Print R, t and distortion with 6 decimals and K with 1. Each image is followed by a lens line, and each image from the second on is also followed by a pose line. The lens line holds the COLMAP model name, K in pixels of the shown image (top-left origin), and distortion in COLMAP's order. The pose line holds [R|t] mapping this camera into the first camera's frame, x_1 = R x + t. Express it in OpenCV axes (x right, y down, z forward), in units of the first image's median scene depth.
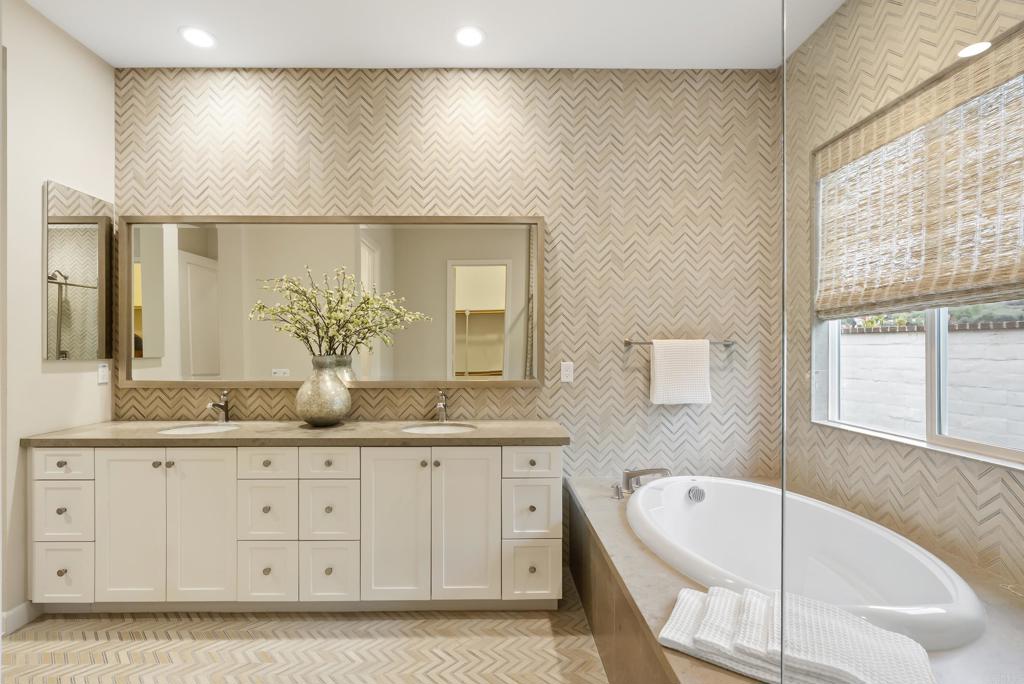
lens RADIAL K [[467.5, 0, 505.1], [0, 467.5, 351.3], [0, 0, 1]] dist [-0.004079, 0.001904]
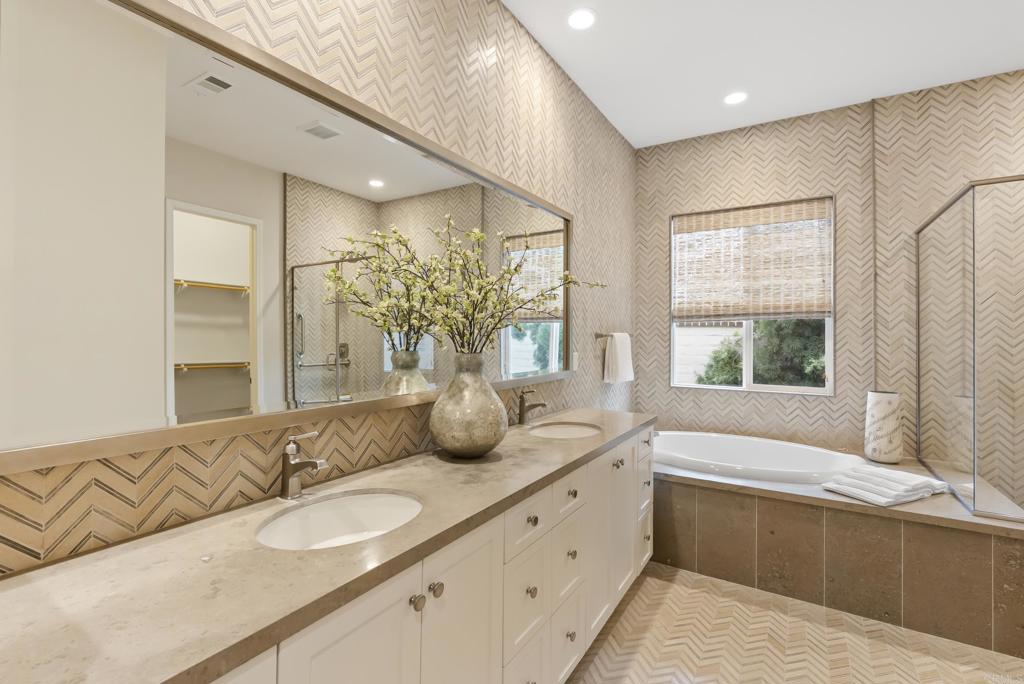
lens RADIAL K [[467.5, 0, 507.8], [0, 467.5, 335.2], [0, 0, 1]] dist [-0.004079, 0.001904]
pose [[0.541030, 0.004847, 0.840989, -1.064615], [0.000202, 0.999983, -0.005893, -0.013804], [-0.841003, 0.003358, 0.541020, 0.668562]]
